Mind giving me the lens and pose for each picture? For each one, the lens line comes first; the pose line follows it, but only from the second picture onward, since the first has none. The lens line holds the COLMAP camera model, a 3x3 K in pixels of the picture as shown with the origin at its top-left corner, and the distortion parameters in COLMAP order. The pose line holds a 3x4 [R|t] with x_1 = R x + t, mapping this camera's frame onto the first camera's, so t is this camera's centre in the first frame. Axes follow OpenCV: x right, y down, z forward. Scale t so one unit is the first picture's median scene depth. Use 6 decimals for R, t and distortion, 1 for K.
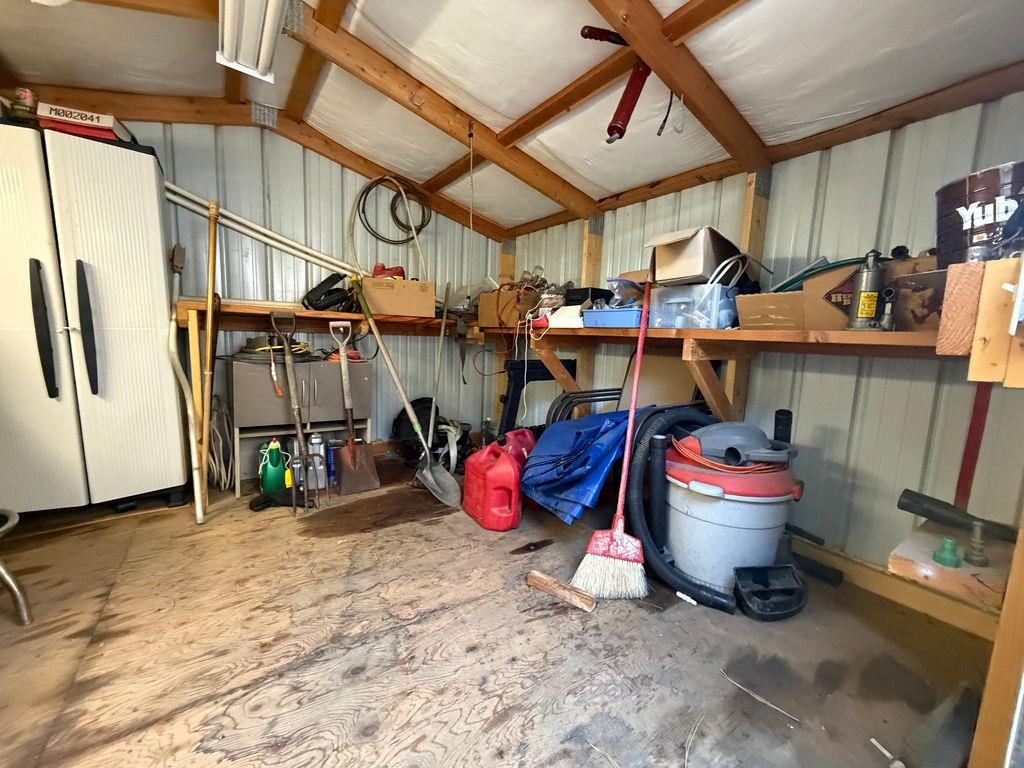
lens RADIAL K [[408.9, 0, 512.3], [0, 408.9, 384.9], [0, 0, 1]] dist [-0.000190, 0.000049]
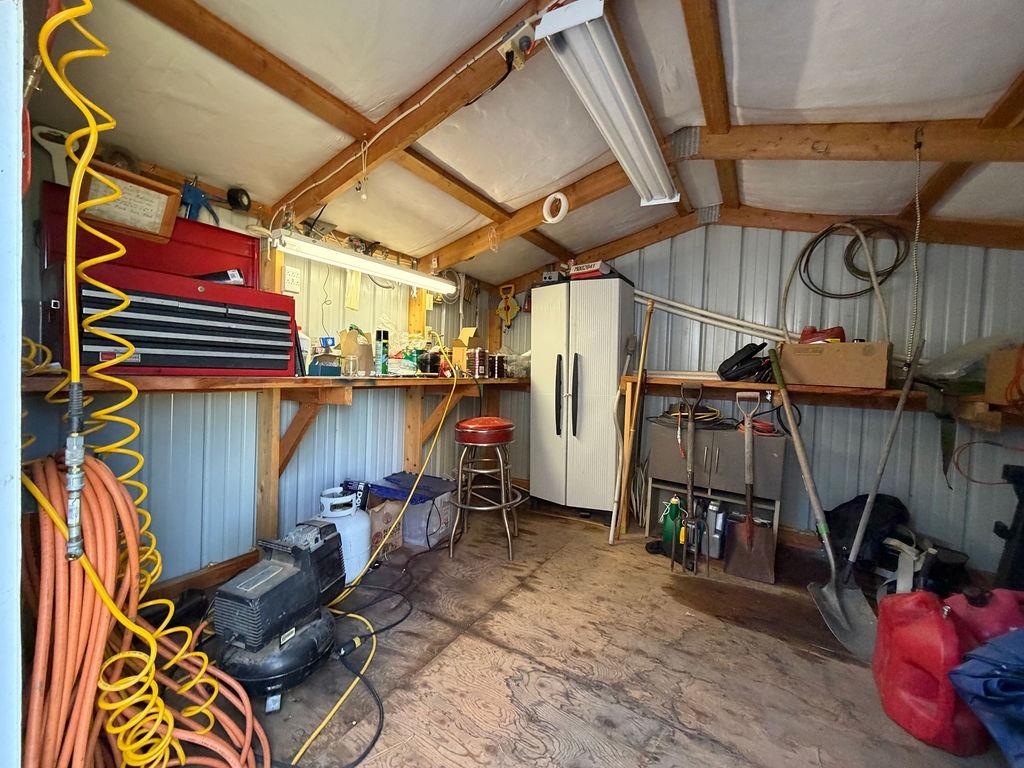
lens RADIAL K [[408.9, 0, 512.3], [0, 408.9, 384.9], [0, 0, 1]] dist [-0.000190, 0.000049]
pose [[0.395174, 0.013128, -0.918513, 0.287059], [-0.133590, 0.990089, -0.043323, -0.062991], [0.908841, 0.139825, 0.393011, 0.120519]]
